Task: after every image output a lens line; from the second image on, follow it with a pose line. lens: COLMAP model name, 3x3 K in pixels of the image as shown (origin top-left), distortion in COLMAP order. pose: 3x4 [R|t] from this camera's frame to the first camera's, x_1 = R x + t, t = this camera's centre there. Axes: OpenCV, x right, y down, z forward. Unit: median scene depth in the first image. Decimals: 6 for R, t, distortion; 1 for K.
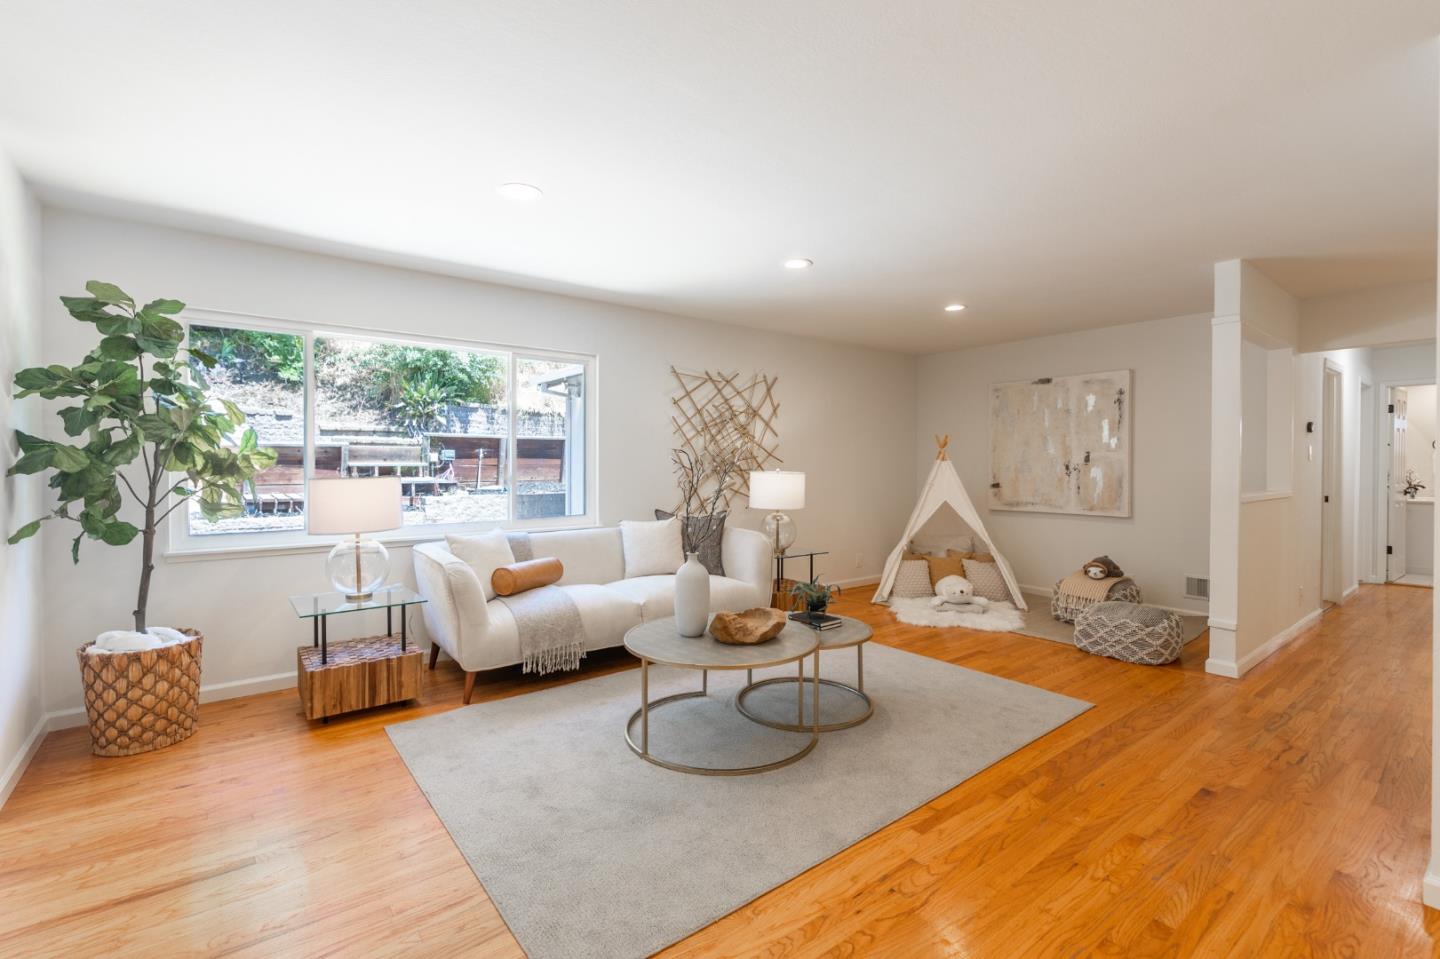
lens RADIAL K [[662.5, 0, 681.2], [0, 662.5, 469.4], [0, 0, 1]] dist [0.006801, -0.001964]
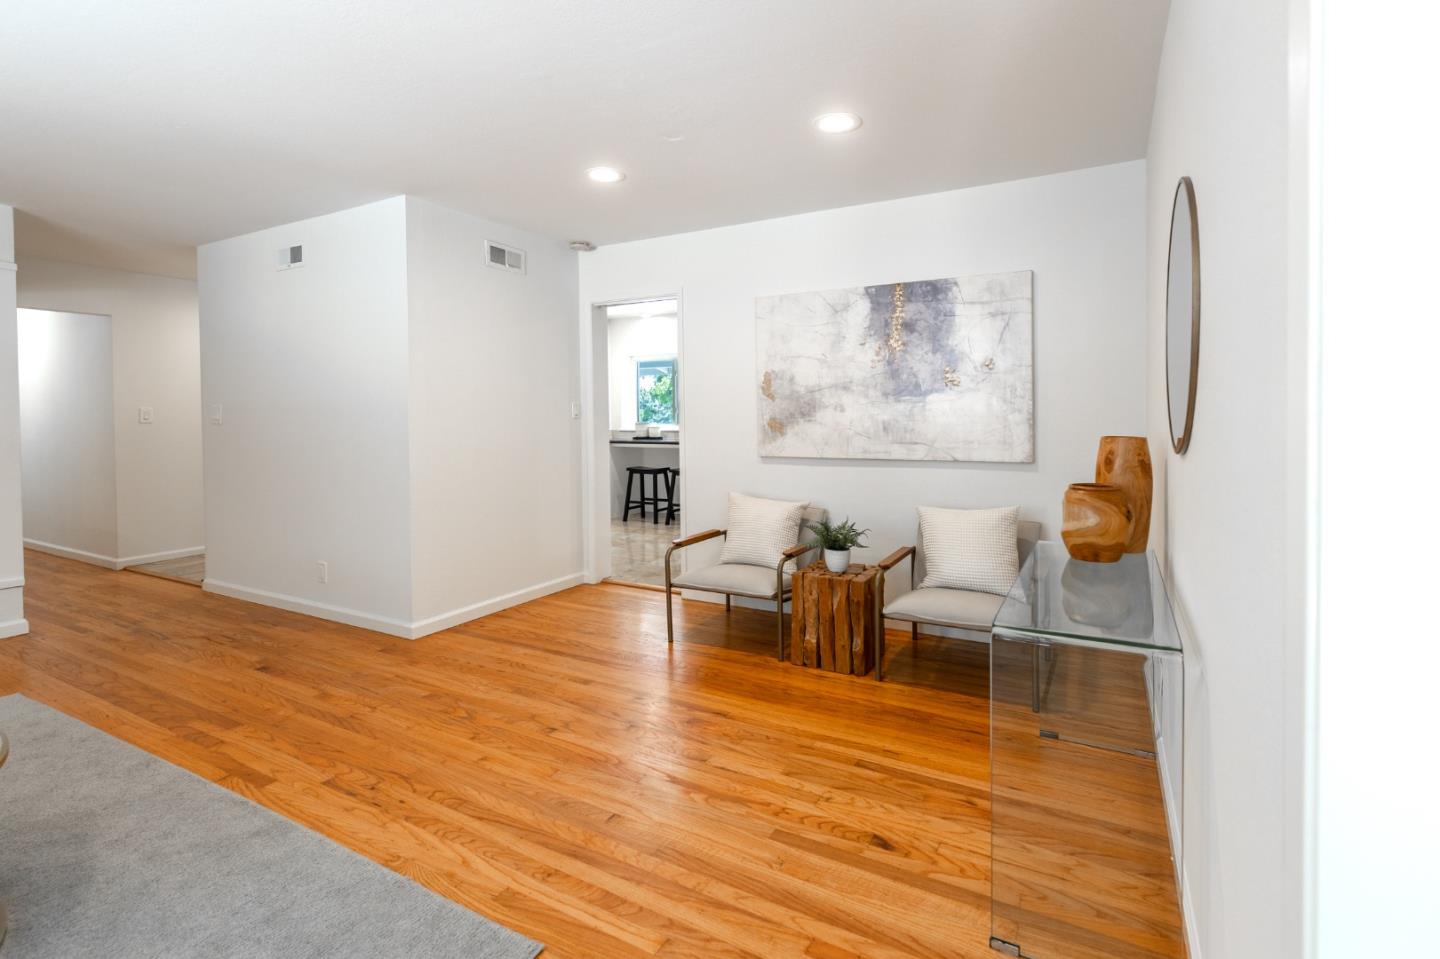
lens RADIAL K [[619.0, 0, 720.9], [0, 619.0, 426.1], [0, 0, 1]] dist [0.001284, -0.000798]
pose [[-0.394229, -0.015573, 0.918880, -0.390504], [0.012797, 0.999666, 0.022432, -0.002560], [-0.918923, 0.020602, -0.393898, 0.375905]]
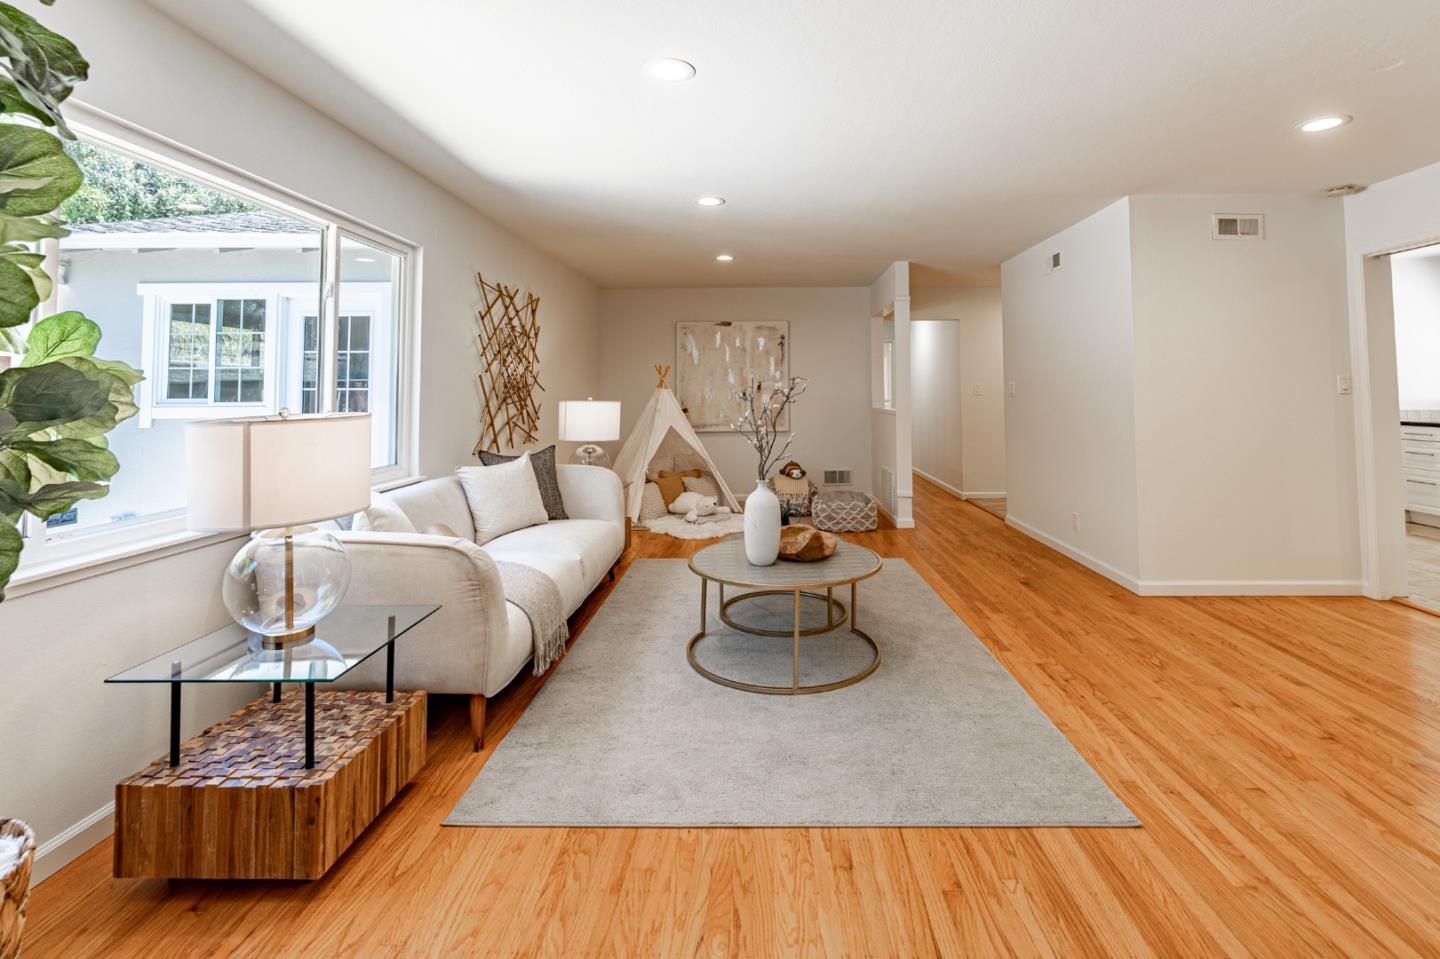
lens RADIAL K [[662.5, 0, 805.4], [0, 662.5, 367.2], [0, 0, 1]] dist [0.006801, -0.001964]
pose [[0.591705, 0.025196, 0.805761, -0.540085], [0.011966, 0.999127, -0.040030, -0.003711], [-0.806066, 0.033328, 0.590887, 0.251491]]
